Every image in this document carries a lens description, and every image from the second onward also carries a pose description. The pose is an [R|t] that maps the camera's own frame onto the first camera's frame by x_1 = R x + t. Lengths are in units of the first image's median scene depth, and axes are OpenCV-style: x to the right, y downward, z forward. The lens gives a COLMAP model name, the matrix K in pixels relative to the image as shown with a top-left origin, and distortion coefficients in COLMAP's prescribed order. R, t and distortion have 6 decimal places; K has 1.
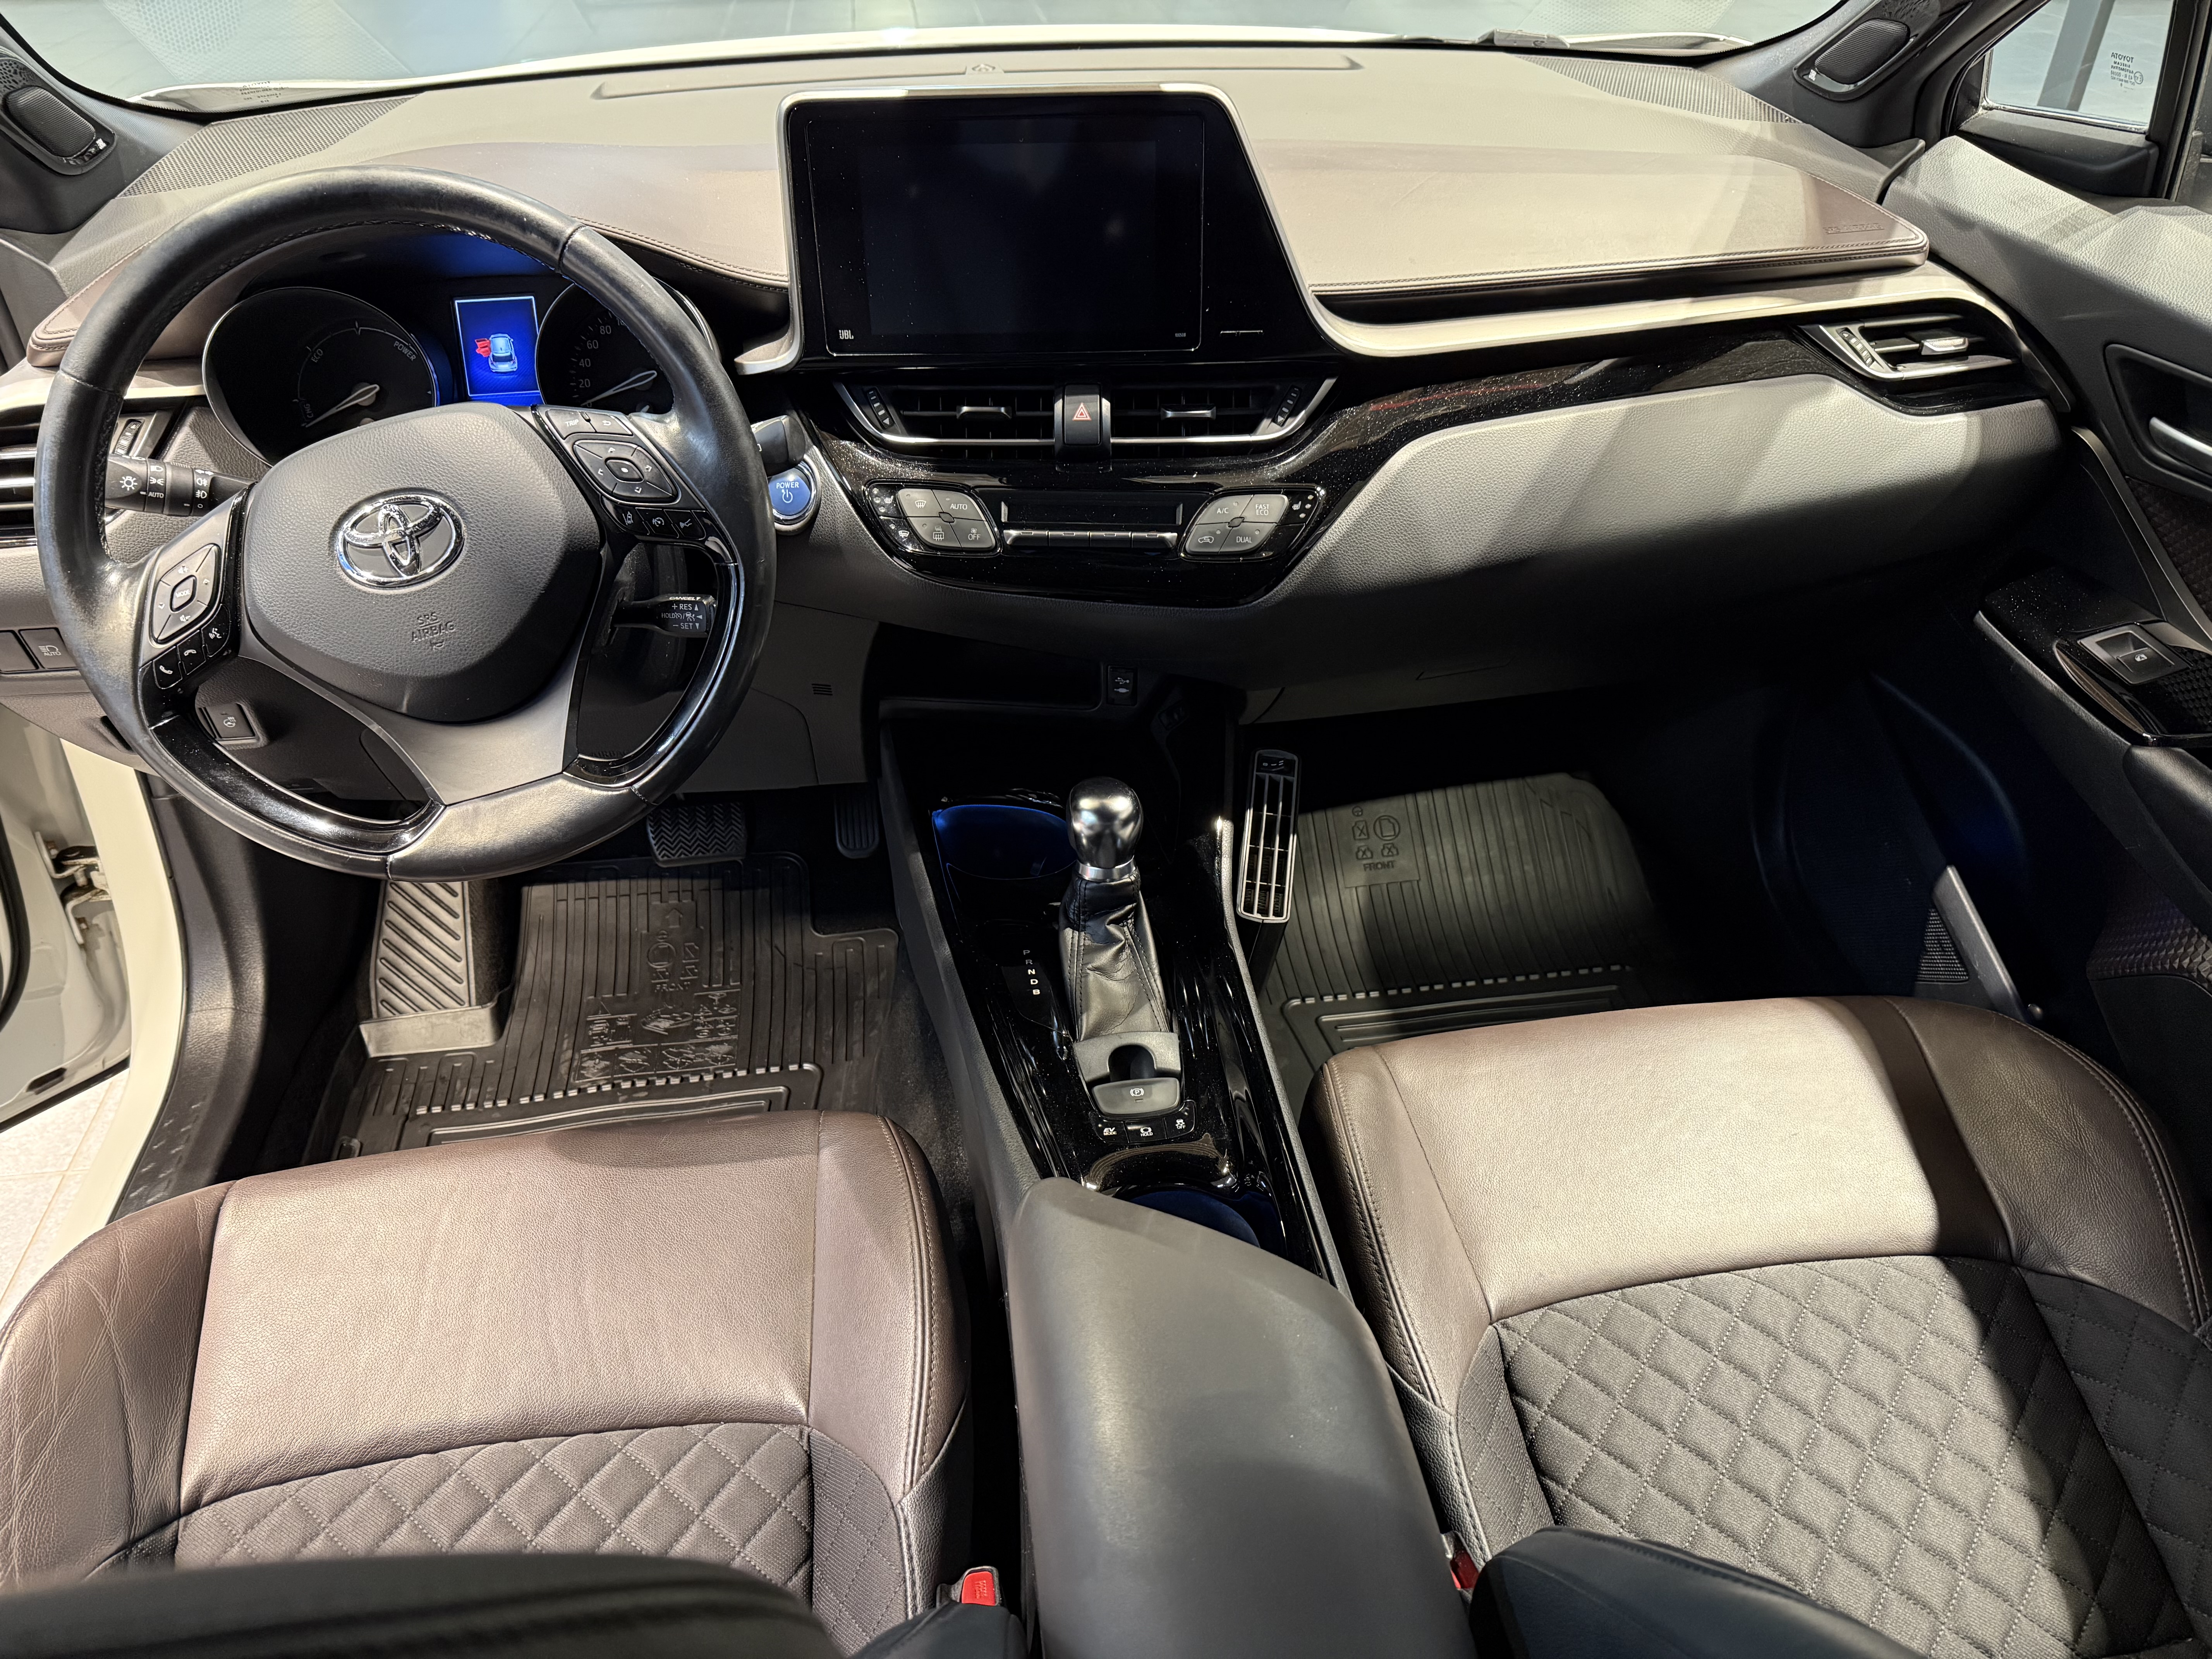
lens RADIAL K [[1518.8, 0, 1106.0], [0, 1518.8, 829.5], [0, 0, 1]] dist [0.078212, -0.108417]
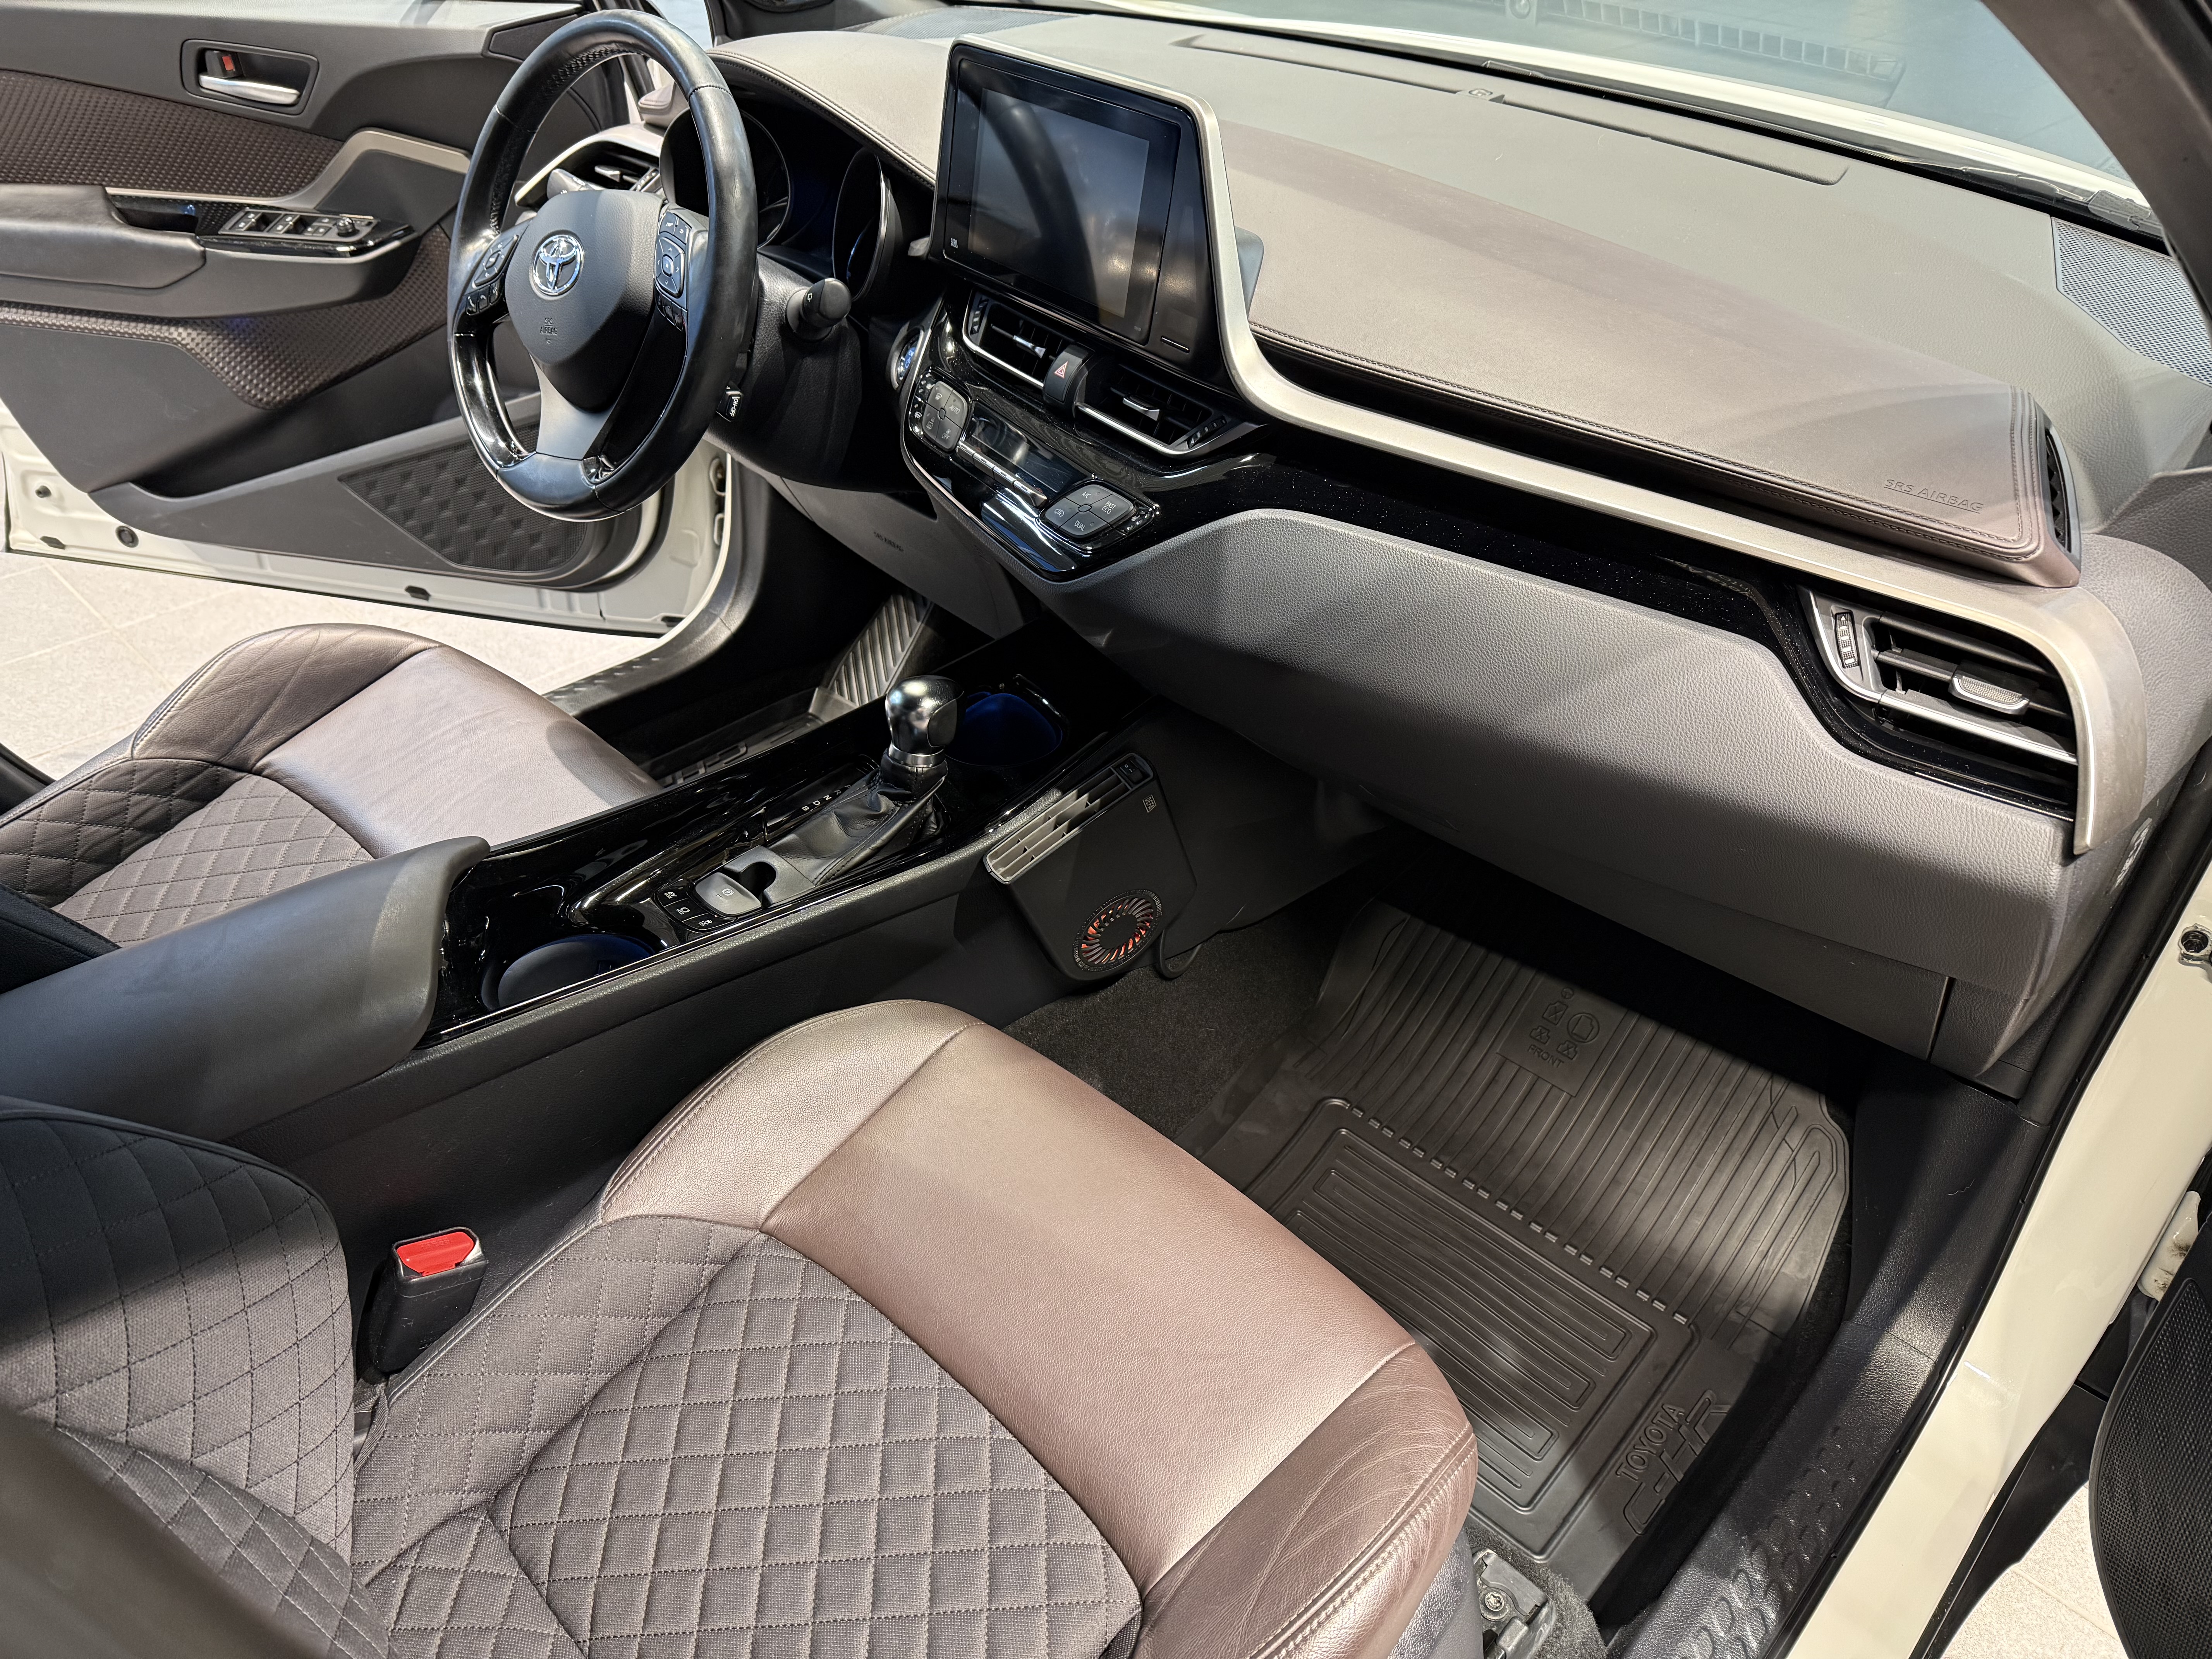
lens RADIAL K [[1518.8, 0, 1106.0], [0, 1518.8, 829.5], [0, 0, 1]] dist [0.078212, -0.108417]
pose [[0.626728, 0.493065, -0.603406, 0.816593], [-0.492925, 0.850593, 0.183074, -0.207799], [0.603520, 0.182695, 0.776135, 0.231987]]
